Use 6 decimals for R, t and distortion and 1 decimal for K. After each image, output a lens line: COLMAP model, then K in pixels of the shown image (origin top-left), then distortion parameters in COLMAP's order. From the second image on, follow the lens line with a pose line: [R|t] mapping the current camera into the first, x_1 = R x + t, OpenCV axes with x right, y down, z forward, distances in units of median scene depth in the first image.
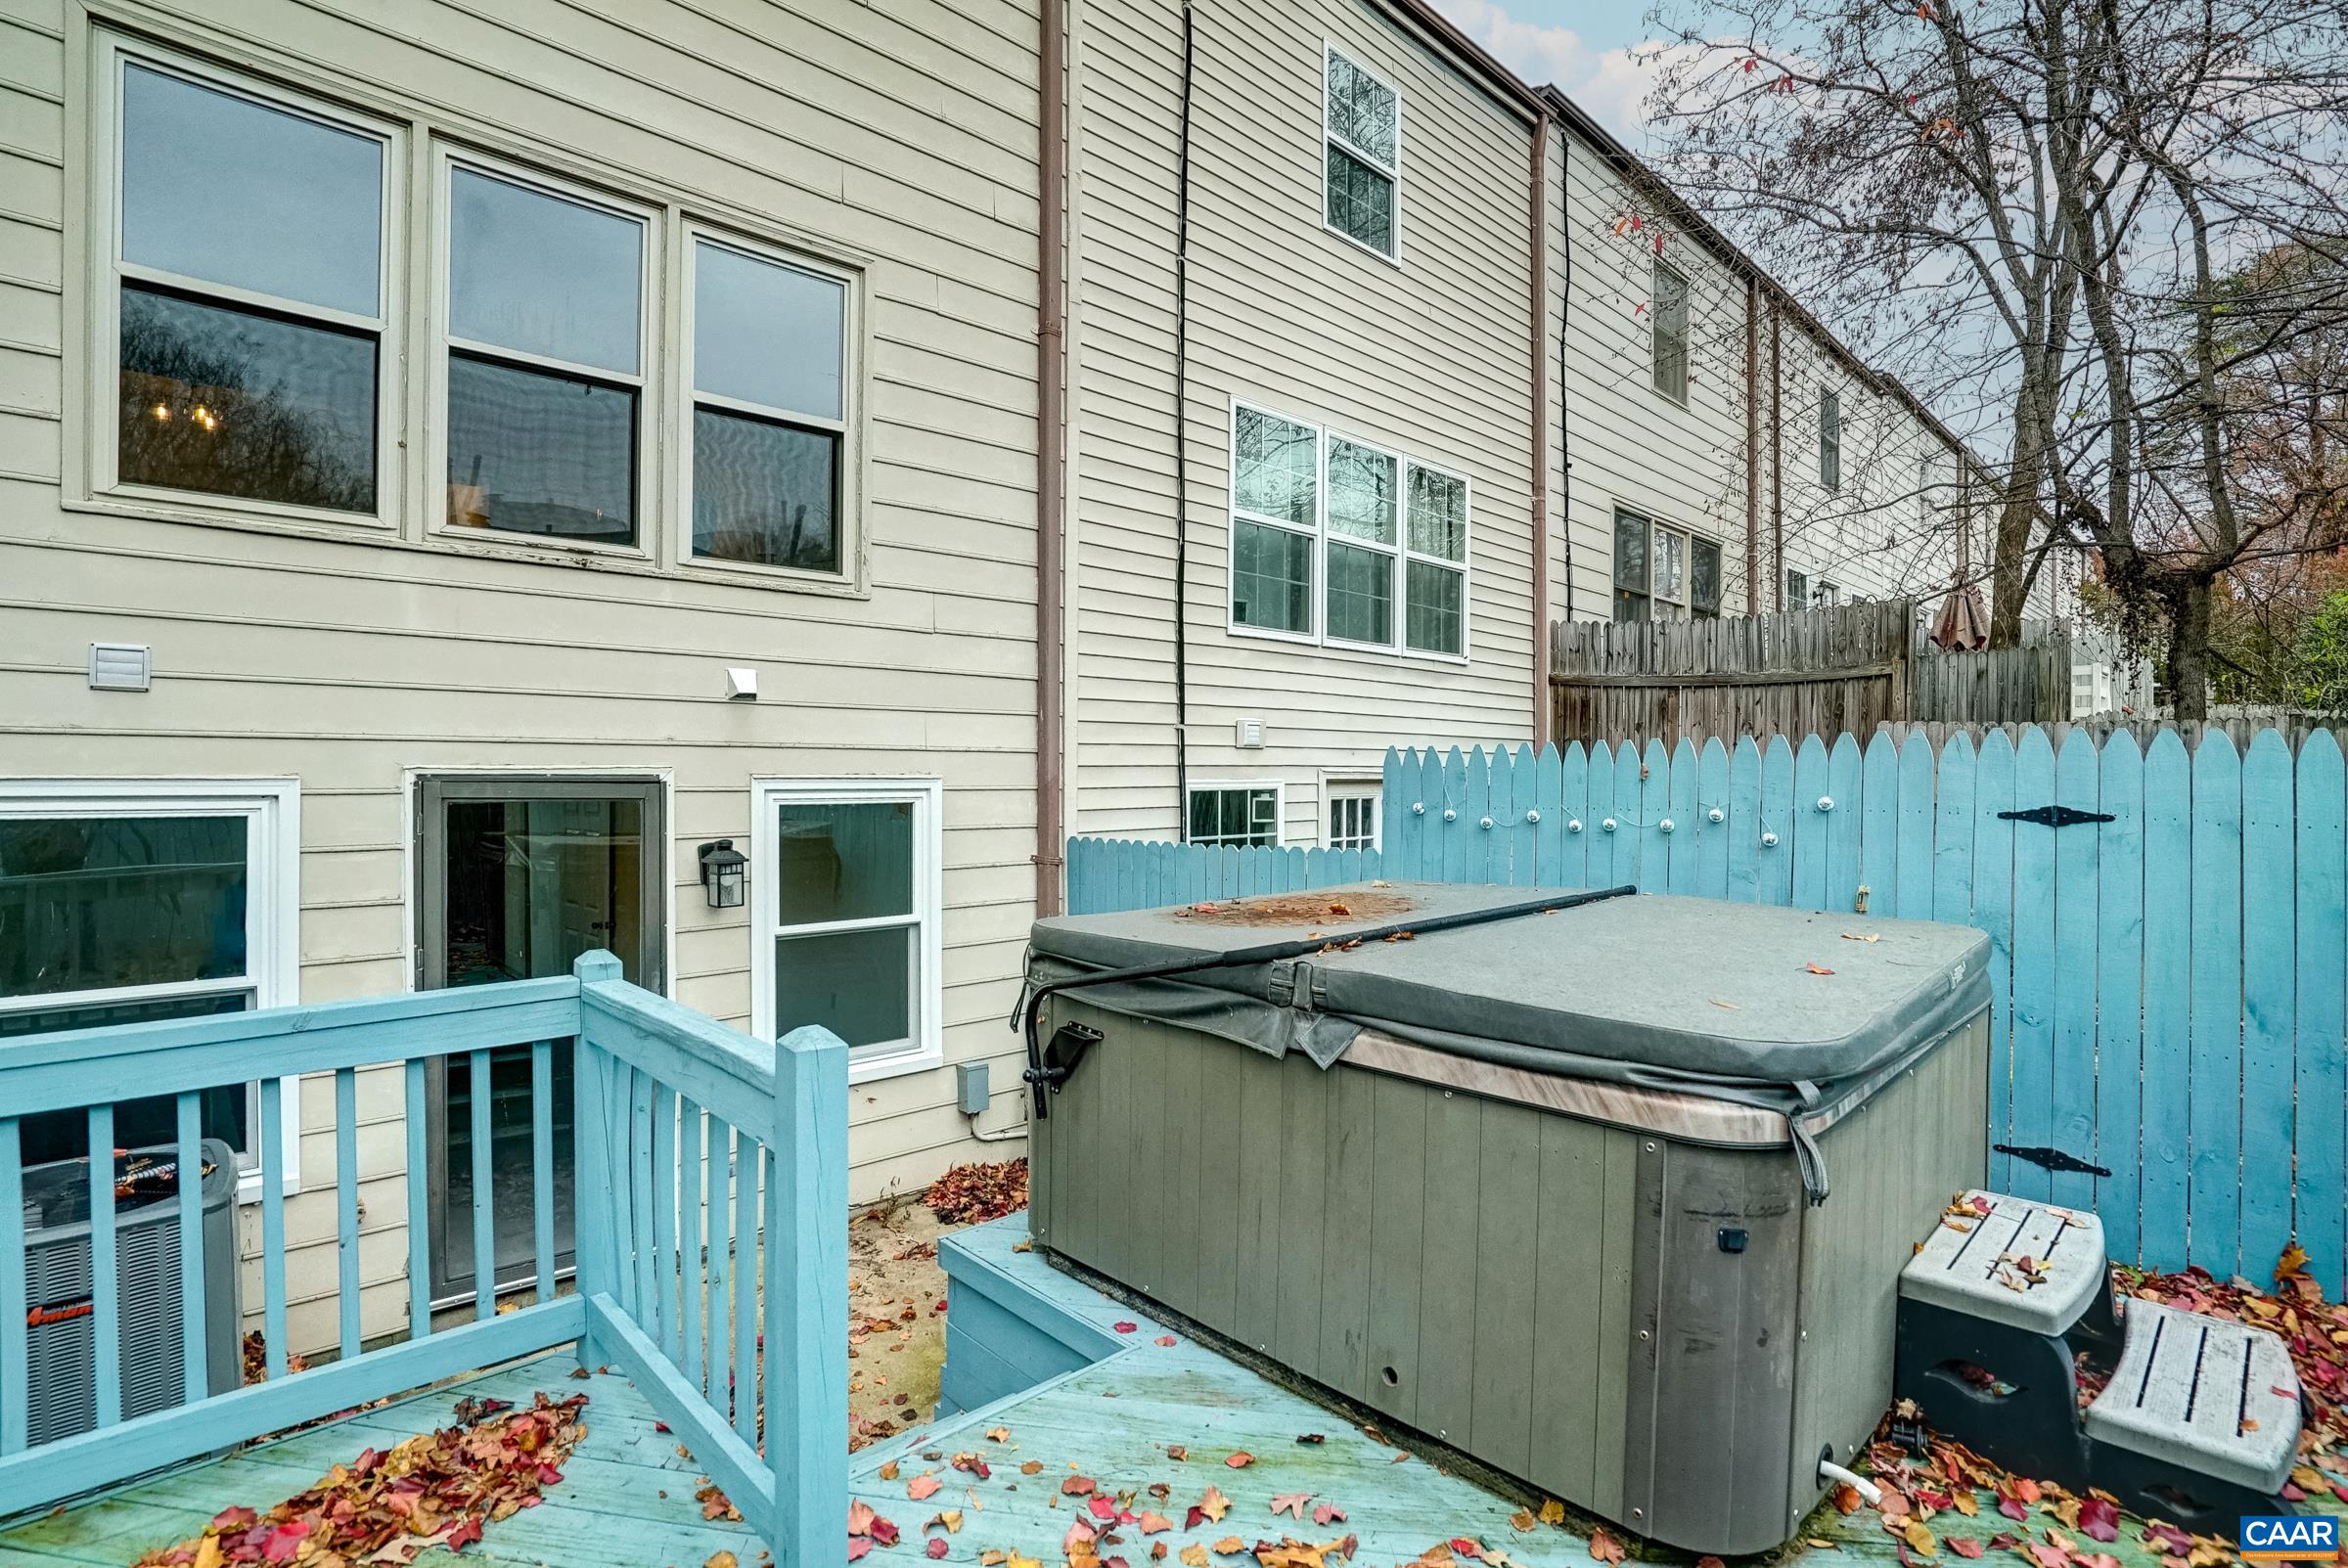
lens RADIAL K [[1132.9, 0, 1174.0], [0, 1132.9, 784.0], [0, 0, 1]] dist [-0.051347, 0.025419]
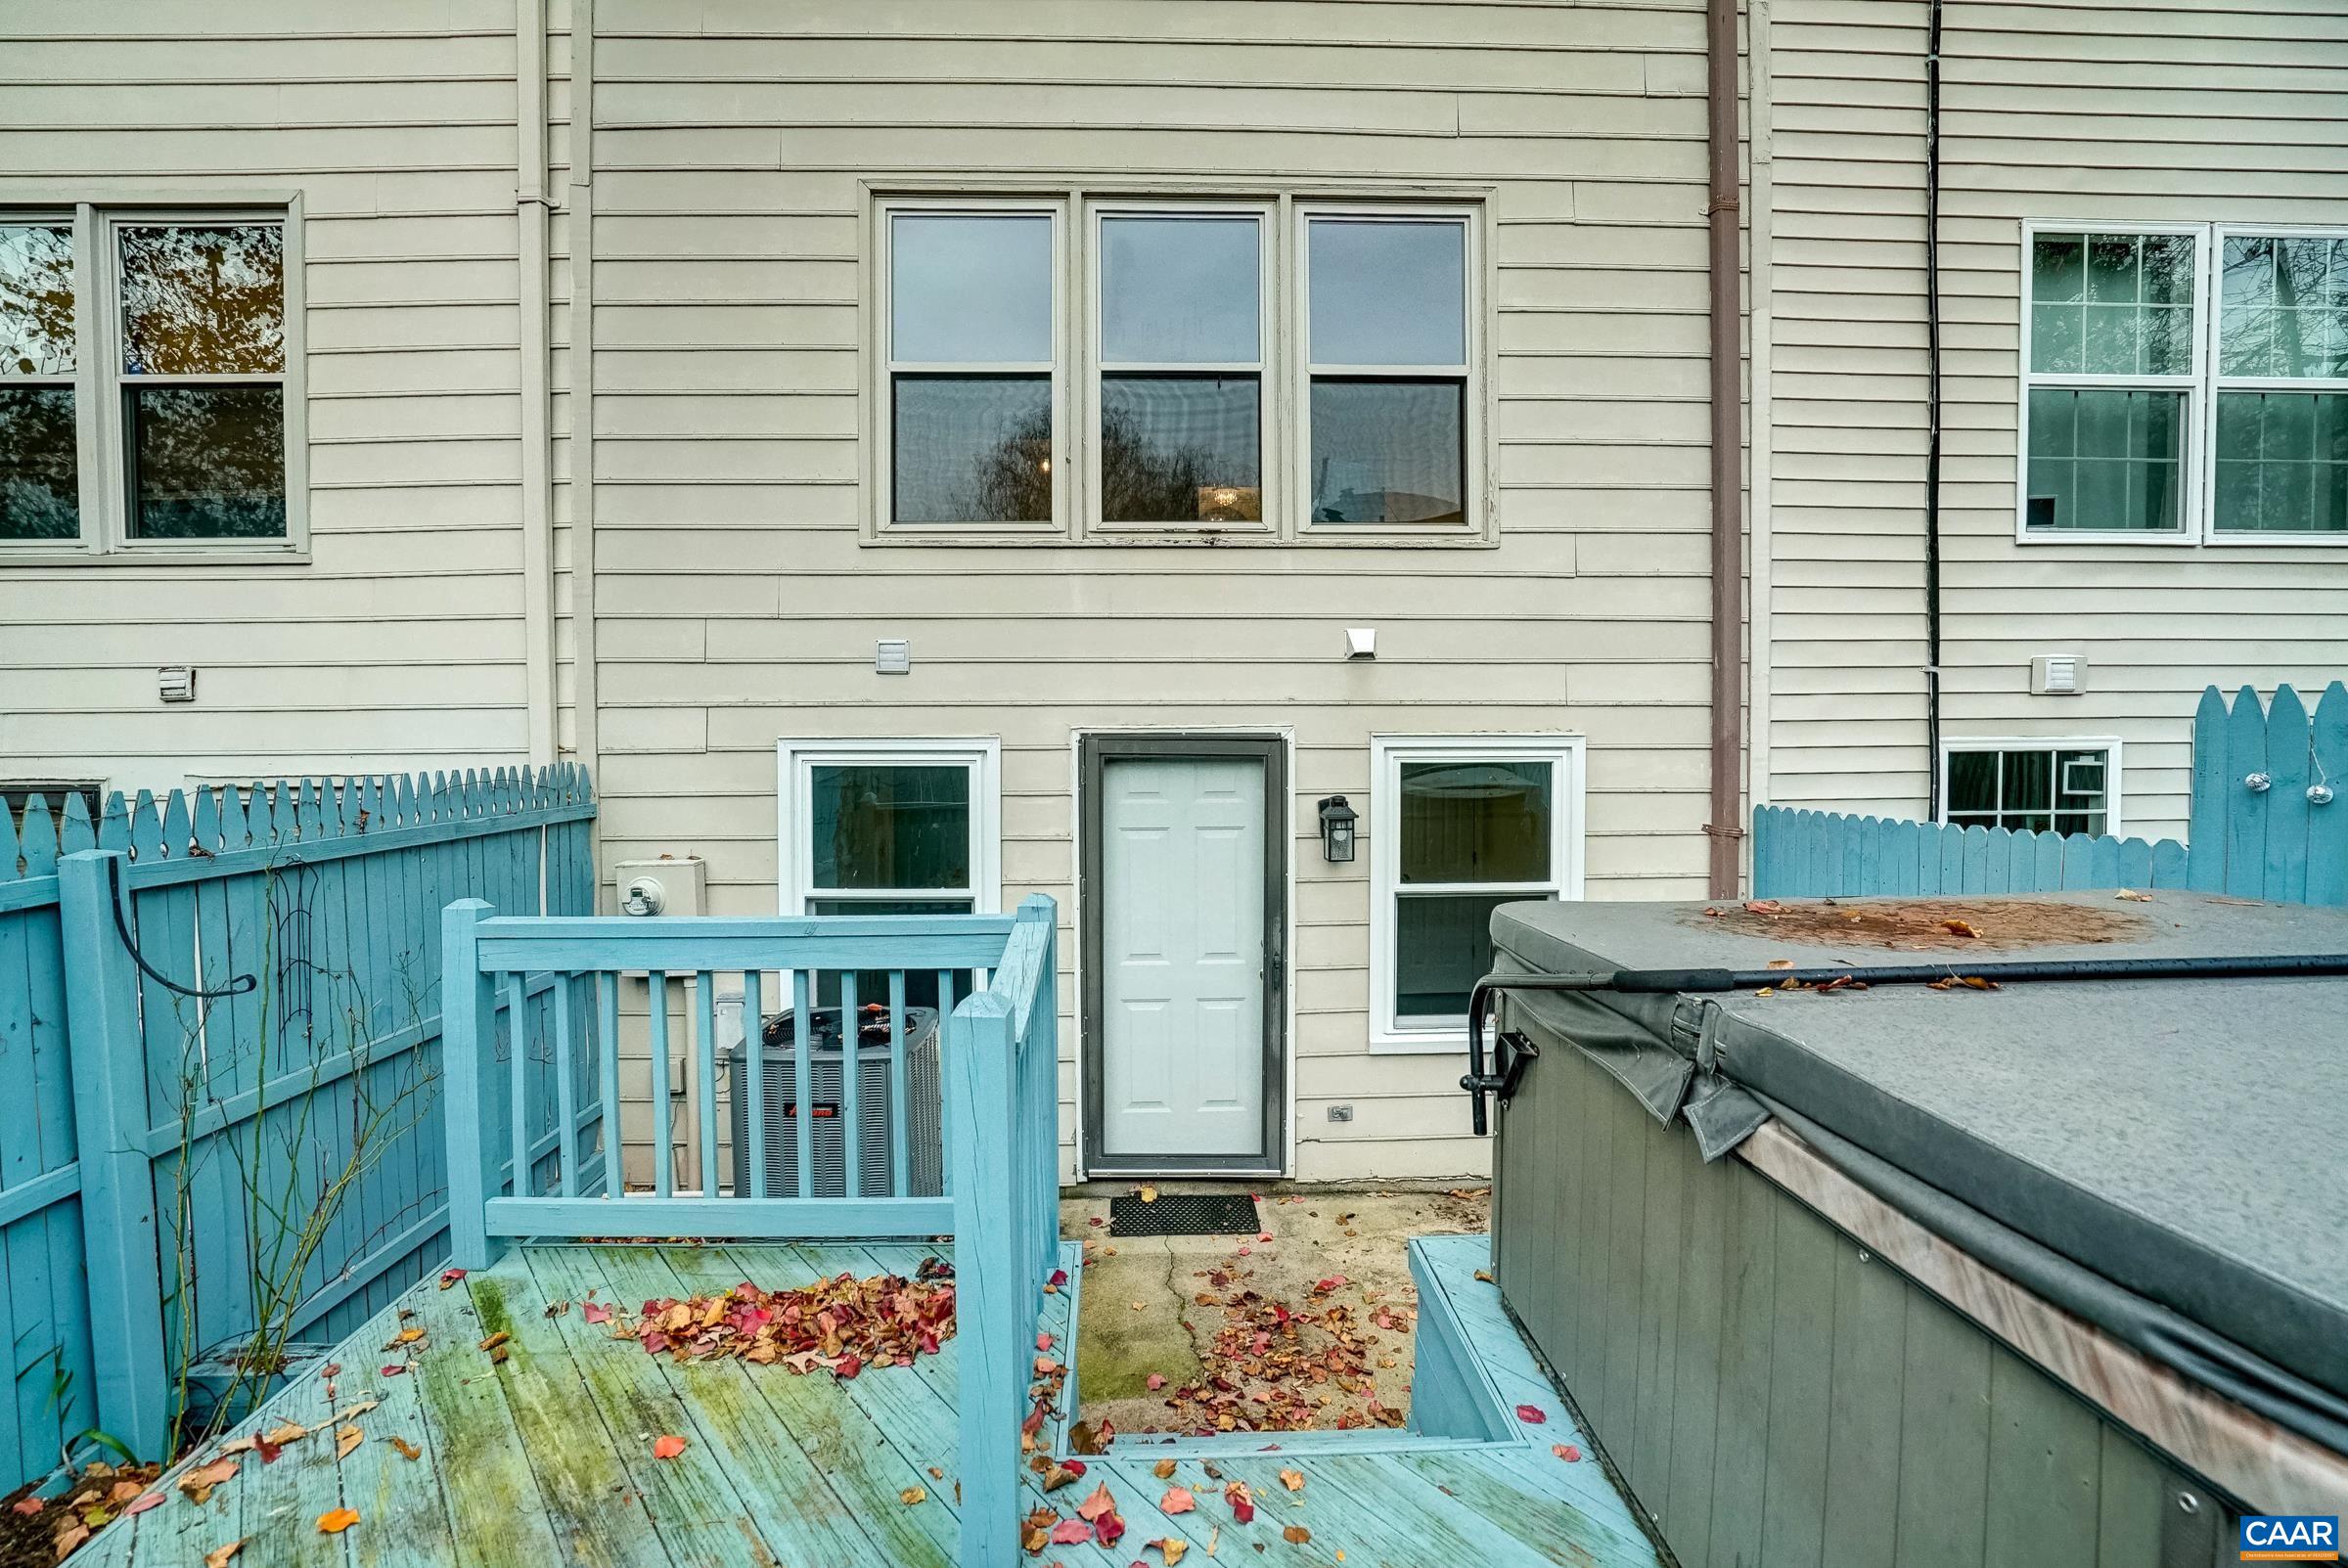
lens RADIAL K [[1101.0, 0, 1170.9], [0, 1101.0, 768.5], [0, 0, 1]] dist [-0.062403, 0.031585]
pose [[0.751842, 0.017471, -0.659112, 0.135947], [-0.000773, 0.999672, 0.025618, -0.001105], [0.659343, -0.018751, 0.751608, 0.128301]]
